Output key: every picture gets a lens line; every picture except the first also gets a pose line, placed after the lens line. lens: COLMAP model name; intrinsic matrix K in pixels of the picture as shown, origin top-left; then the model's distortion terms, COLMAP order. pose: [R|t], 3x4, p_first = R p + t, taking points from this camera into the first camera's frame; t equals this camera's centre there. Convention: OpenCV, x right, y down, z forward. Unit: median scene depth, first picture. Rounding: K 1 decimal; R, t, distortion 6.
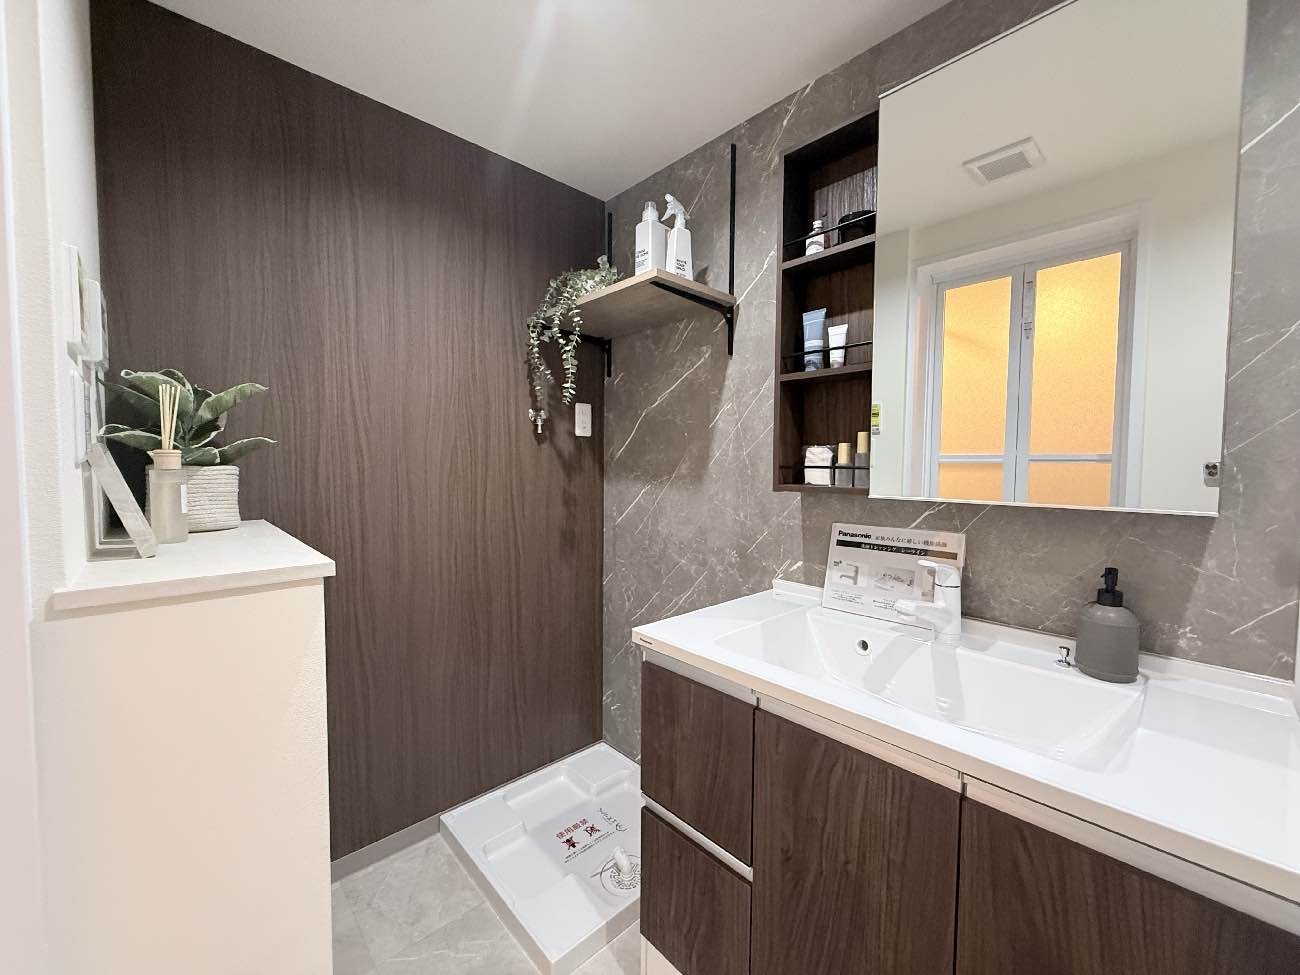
lens RADIAL K [[519.3, 0, 648.6], [0, 519.3, 486.5], [0, 0, 1]] dist [0.000018, 0.000127]
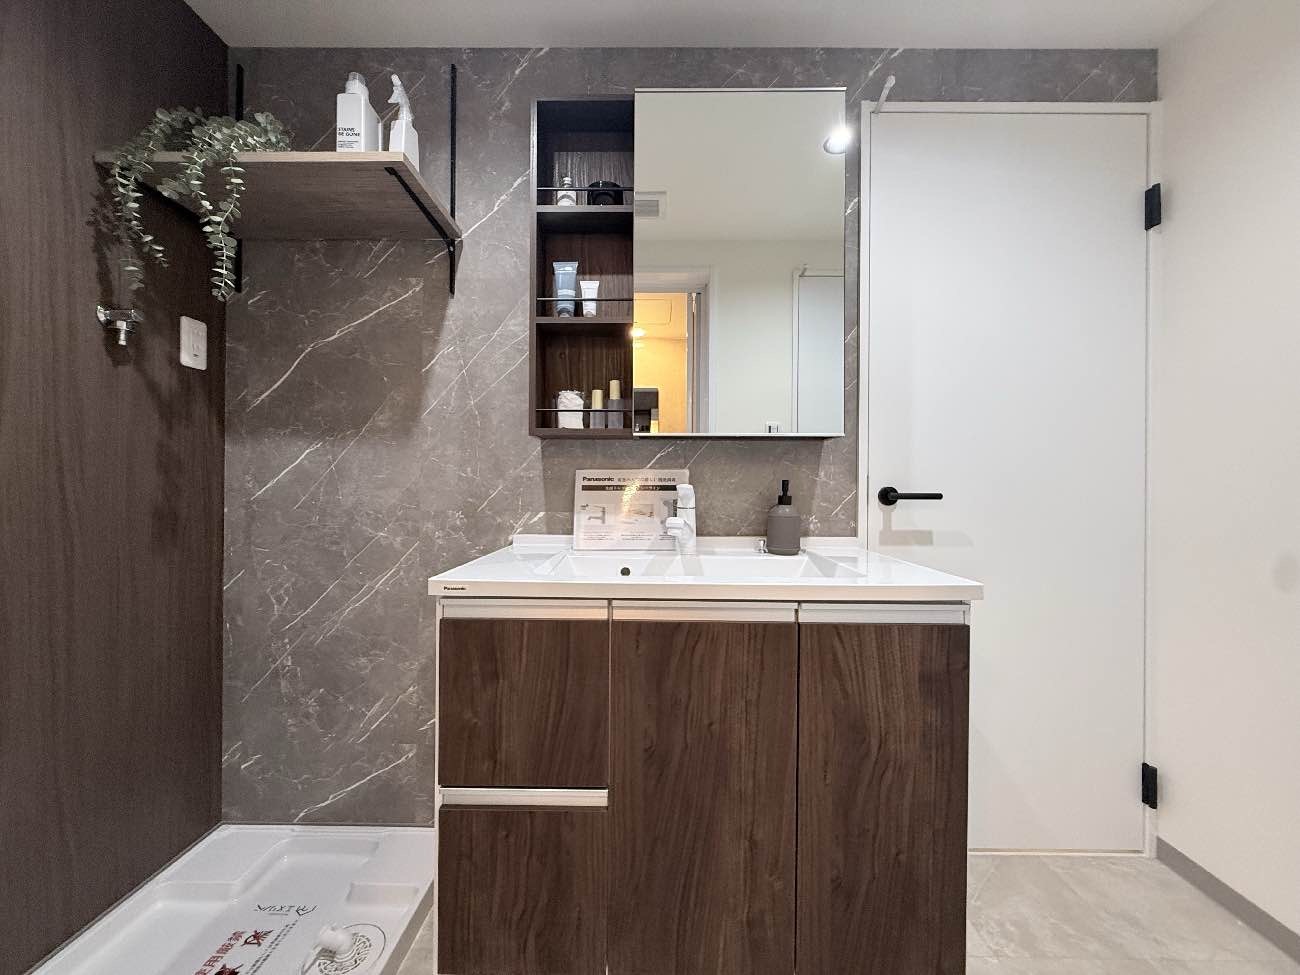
lens RADIAL K [[519.3, 0, 648.6], [0, 519.3, 486.5], [0, 0, 1]] dist [0.000018, 0.000127]
pose [[0.688965, -0.002001, 0.724792, -0.263579], [0.032800, 0.999058, -0.028420, 0.119516], [-0.724052, 0.043354, 0.688382, 0.151930]]
